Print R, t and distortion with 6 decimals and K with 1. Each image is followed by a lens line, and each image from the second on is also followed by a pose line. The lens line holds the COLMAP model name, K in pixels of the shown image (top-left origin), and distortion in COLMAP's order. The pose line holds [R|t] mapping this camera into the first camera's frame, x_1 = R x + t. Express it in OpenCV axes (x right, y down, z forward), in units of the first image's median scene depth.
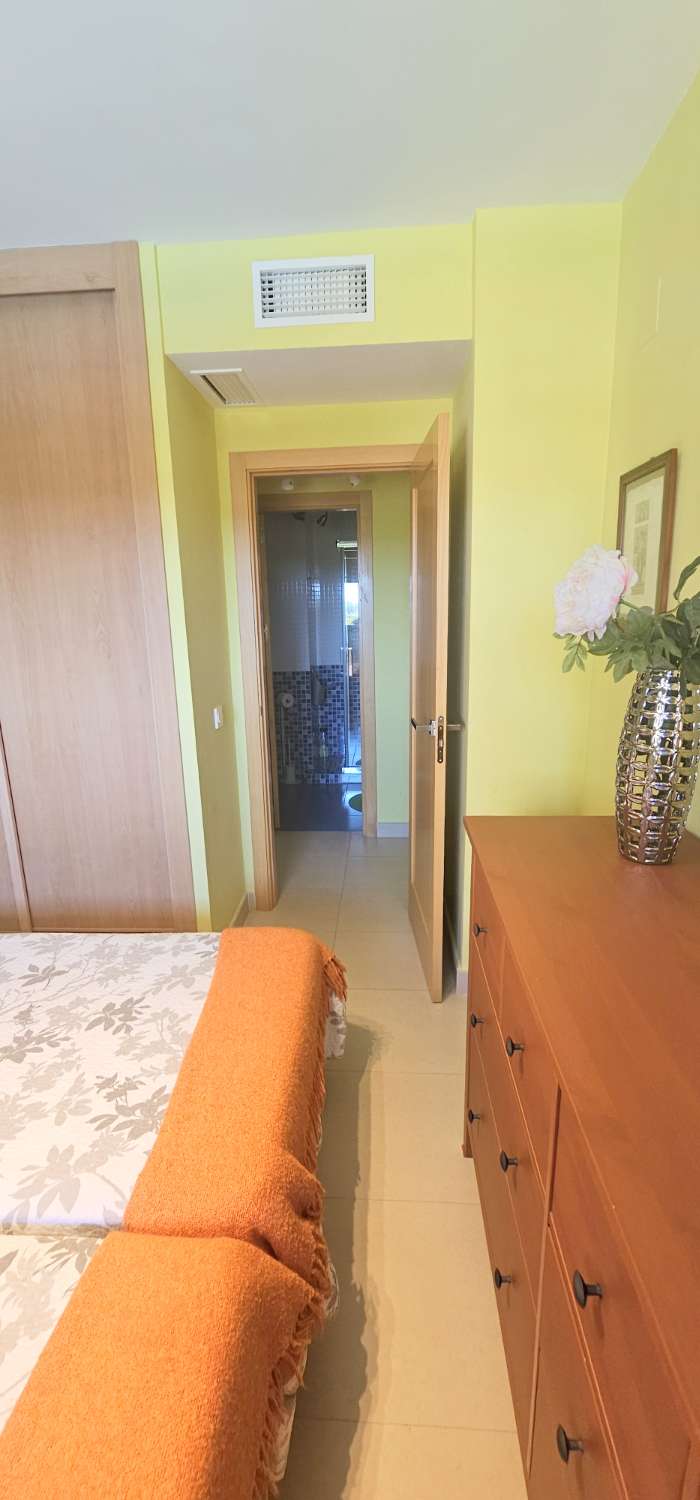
lens RADIAL K [[613.7, 0, 347.9], [0, 613.7, 774.1], [0, 0, 1]] dist [-0.001731, -0.000430]
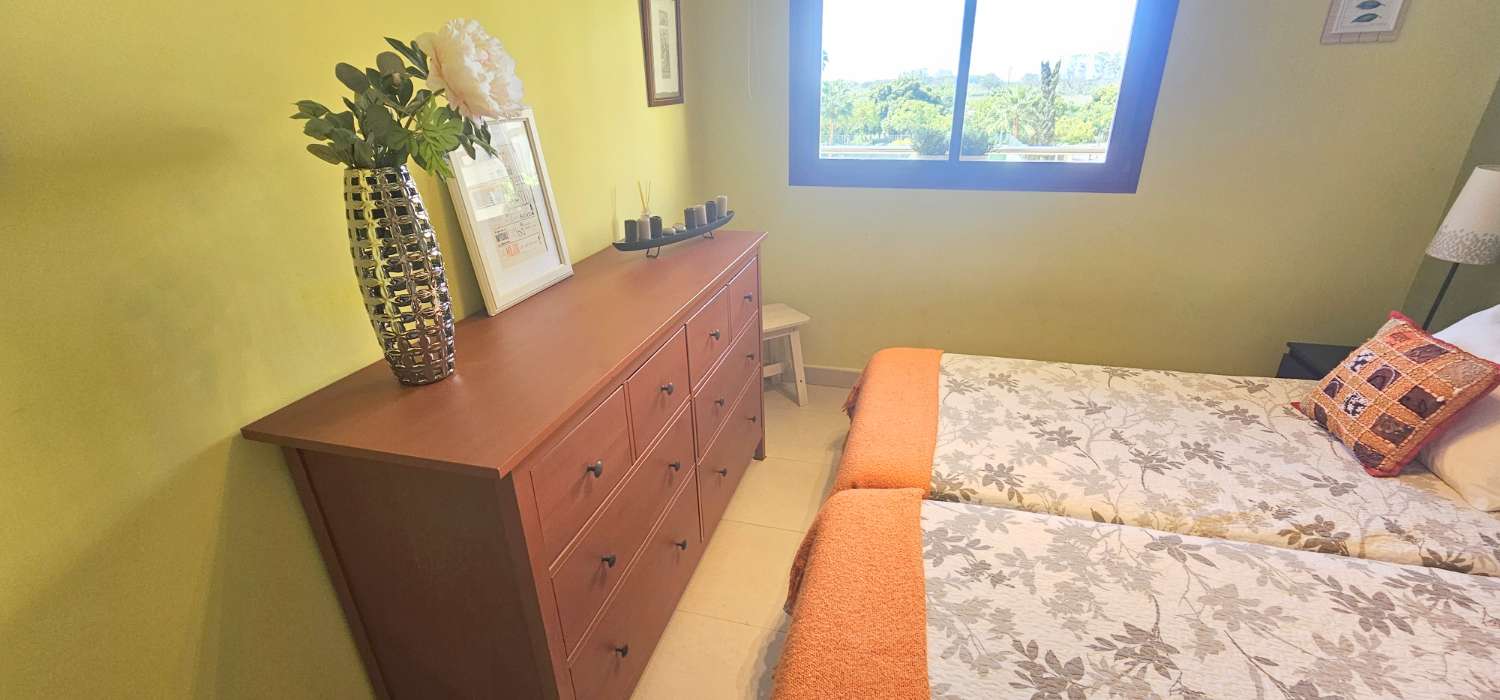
lens RADIAL K [[616.6, 0, 756.3], [0, 616.6, 351.5], [0, 0, 1]] dist [-0.003724, 0.000411]
pose [[-0.976305, -0.049545, 0.210653, -0.201666], [0.090568, 0.790535, 0.605683, -0.411495], [-0.196537, 0.610410, -0.767316, 1.586825]]
